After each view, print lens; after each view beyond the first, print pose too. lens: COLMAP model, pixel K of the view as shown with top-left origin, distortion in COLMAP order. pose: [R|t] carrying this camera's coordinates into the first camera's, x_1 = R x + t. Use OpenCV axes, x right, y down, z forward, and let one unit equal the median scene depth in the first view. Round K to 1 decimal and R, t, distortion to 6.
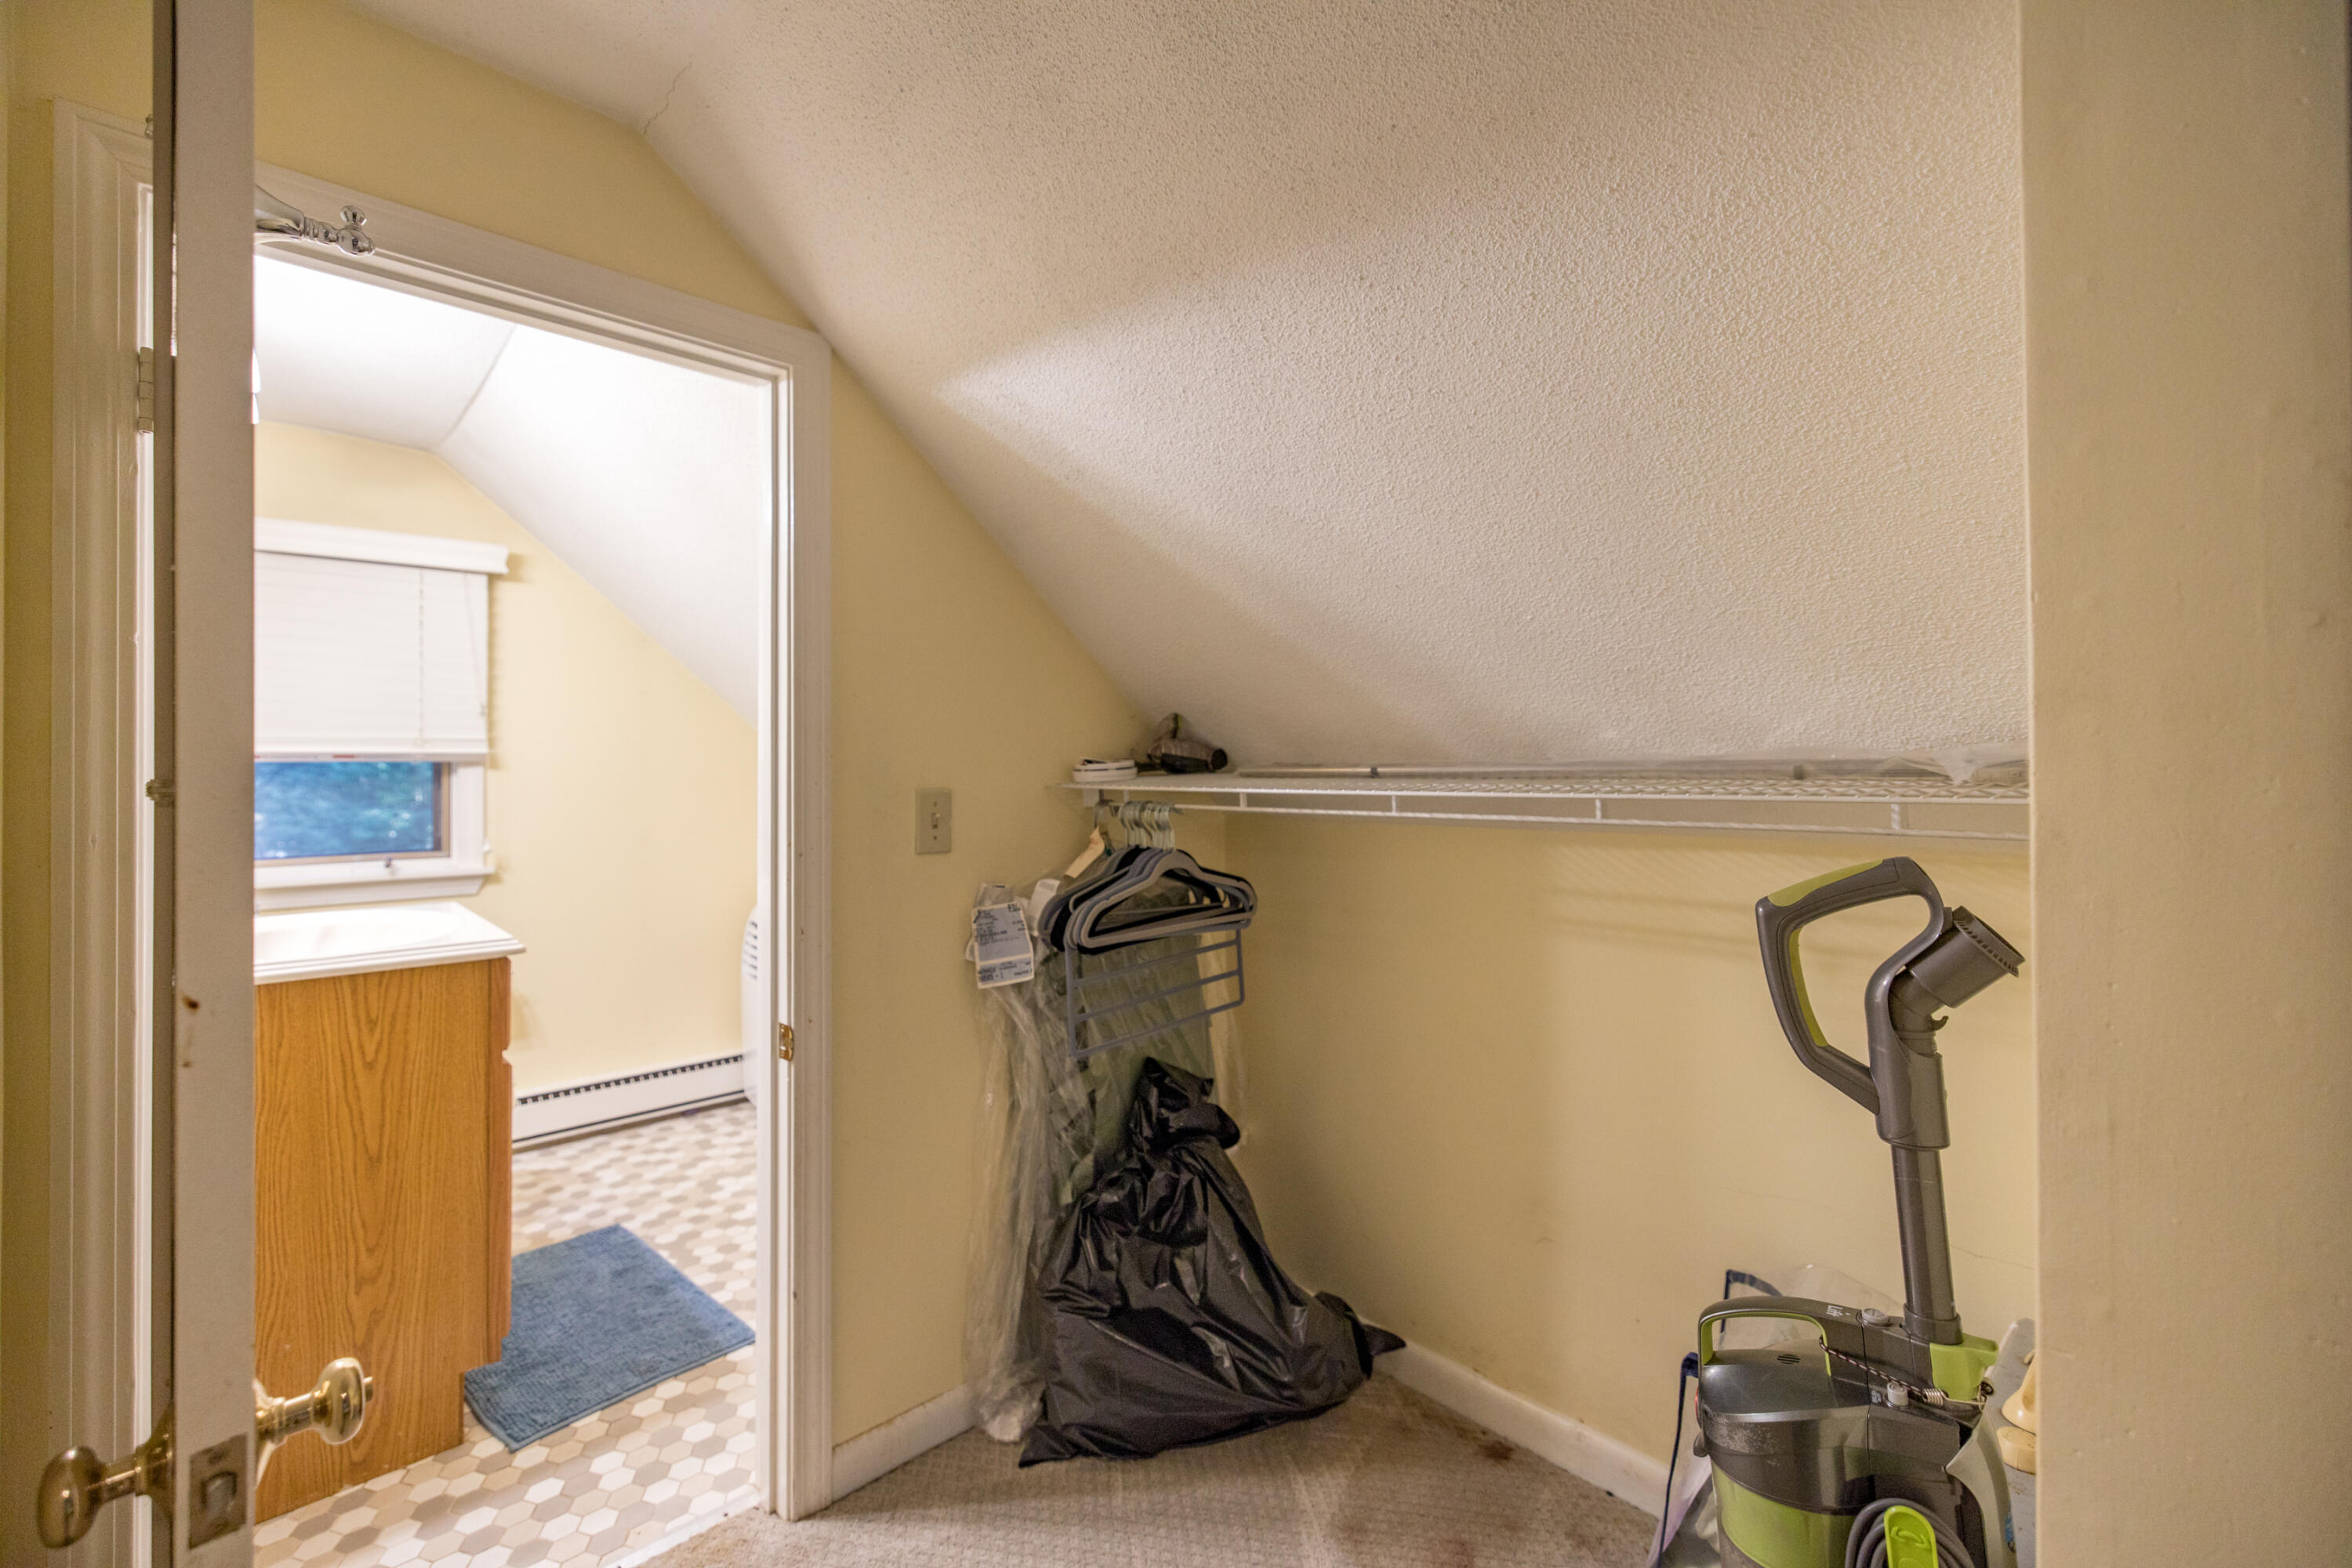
lens RADIAL K [[995.2, 0, 1176.0], [0, 995.2, 784.0], [0, 0, 1]] dist [0.001277, 0.000076]
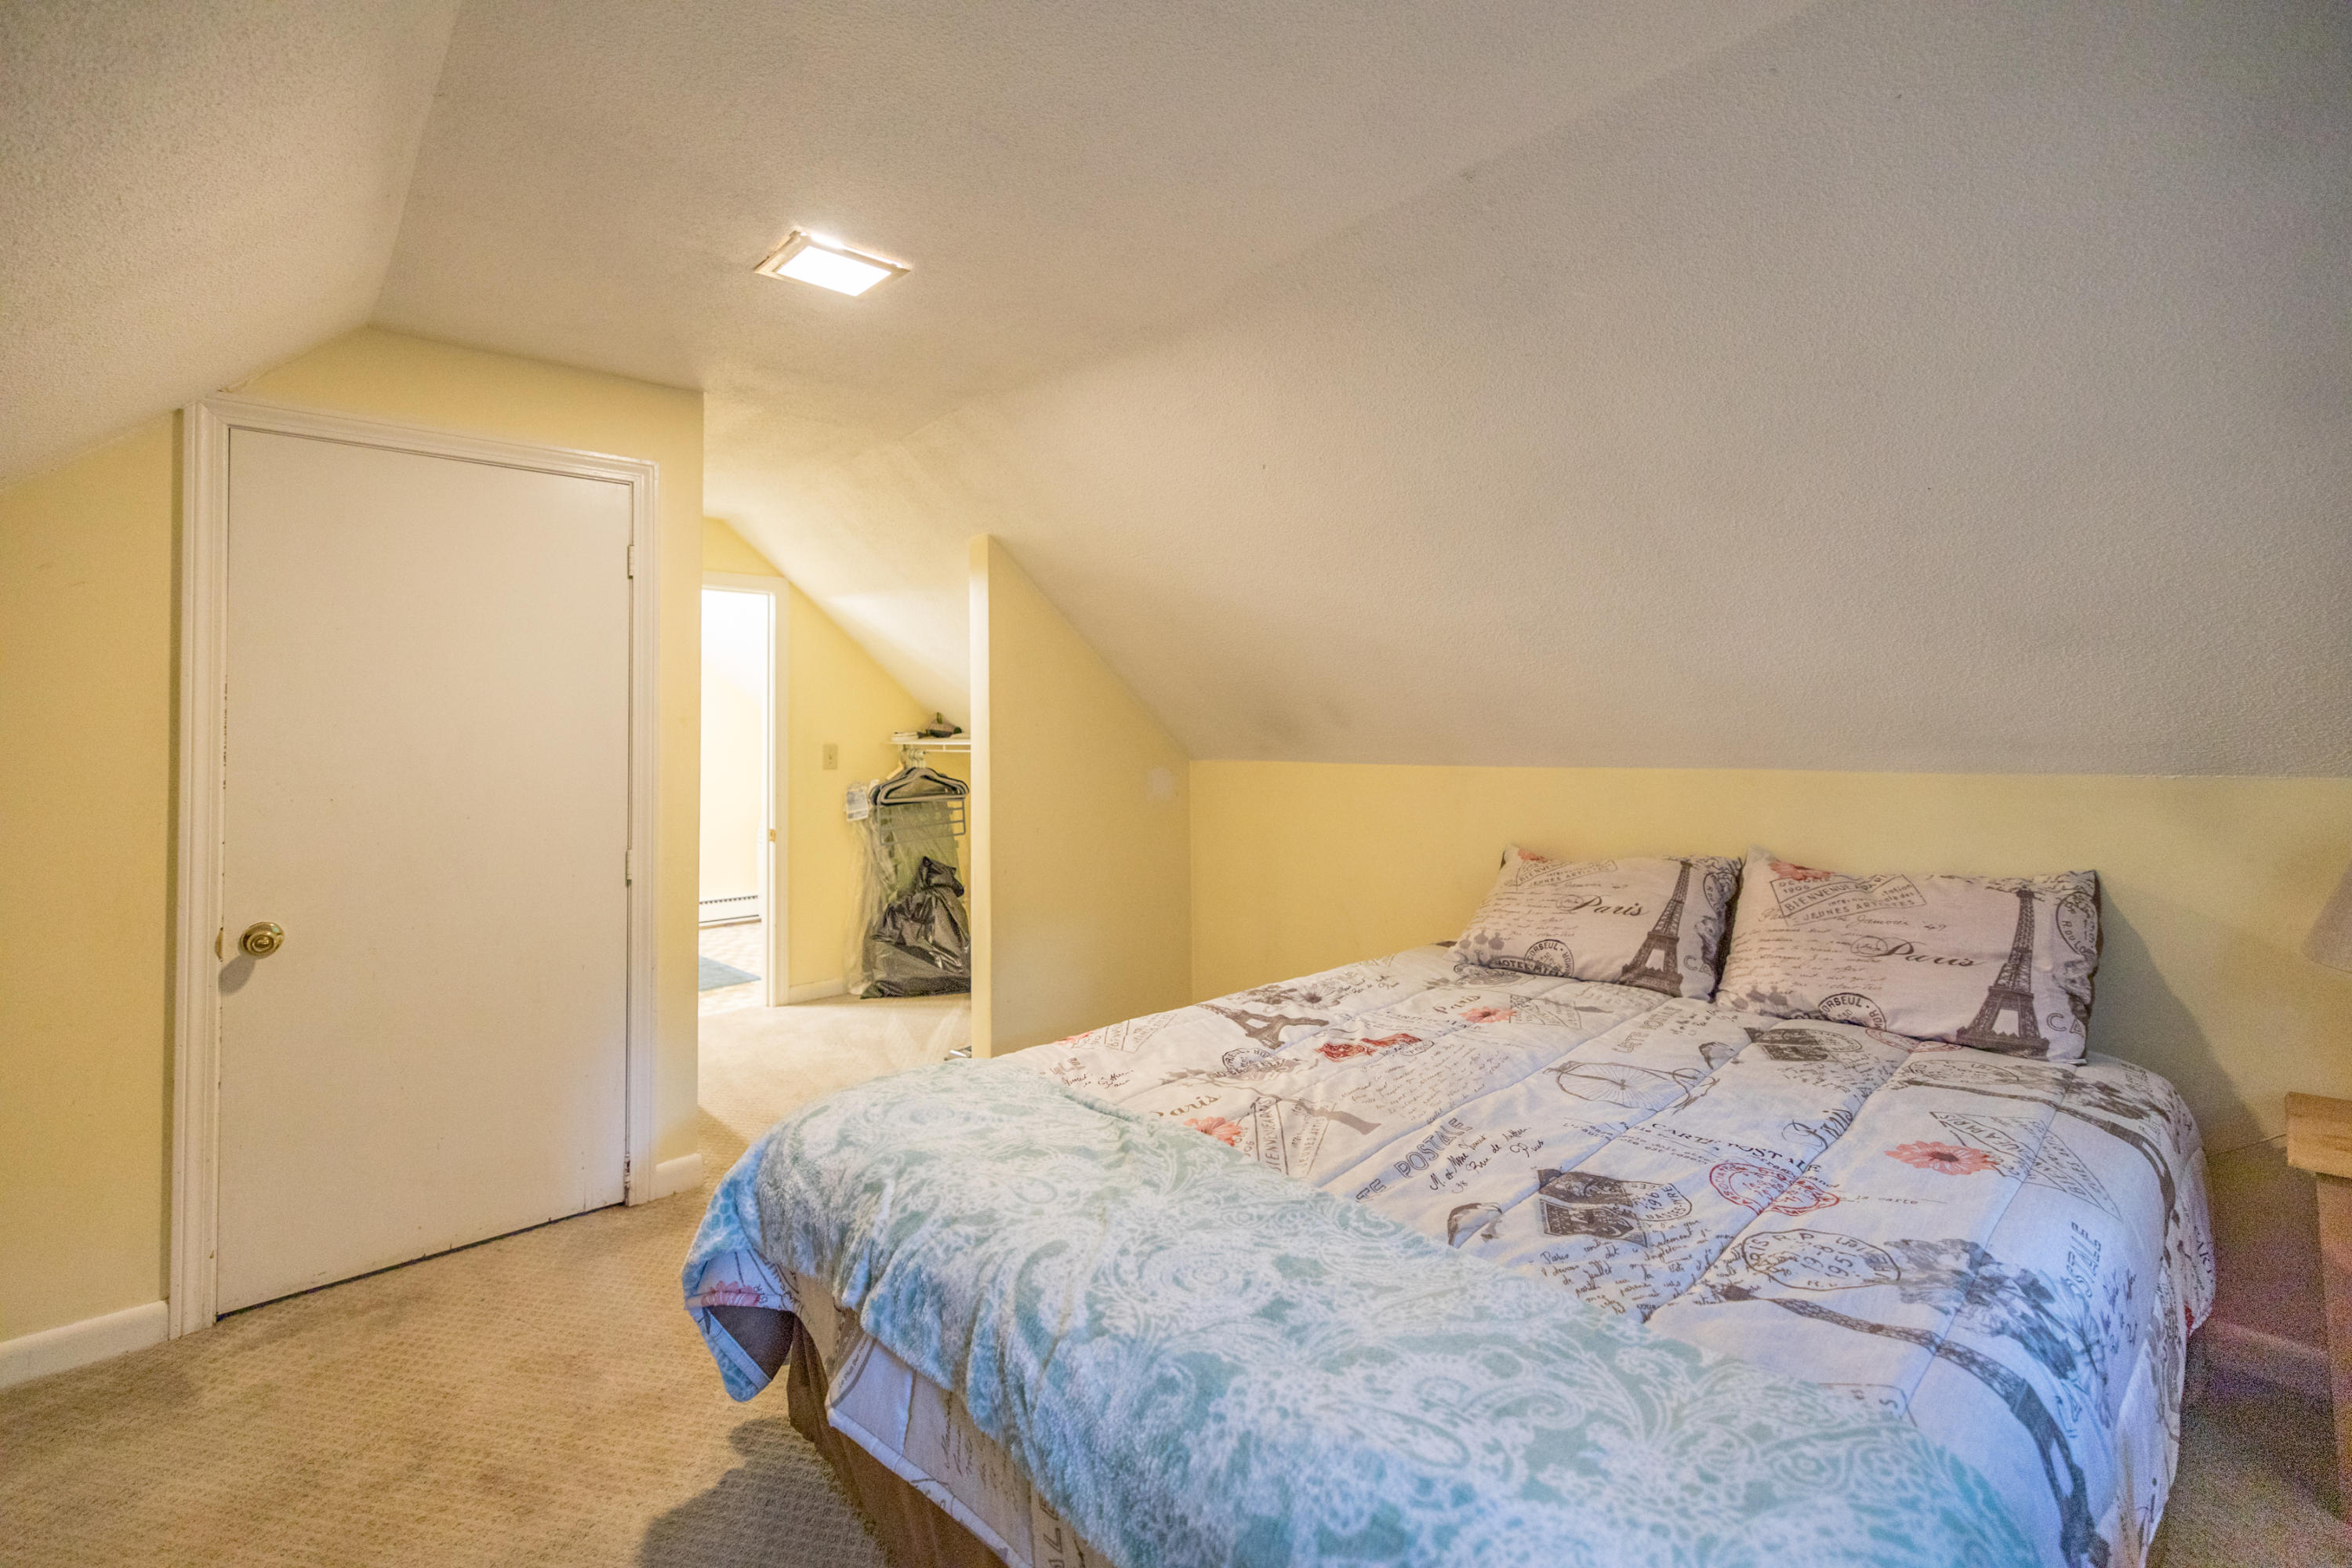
lens RADIAL K [[1005.2, 0, 1176.0], [0, 1005.2, 738.1], [0, 0, 1]] dist [0.000520, 0.000014]
pose [[0.999765, -0.004837, -0.021146, 0.688649], [0.004584, 0.999917, -0.012018, 0.024093], [0.021203, 0.011918, 0.999704, -1.545210]]
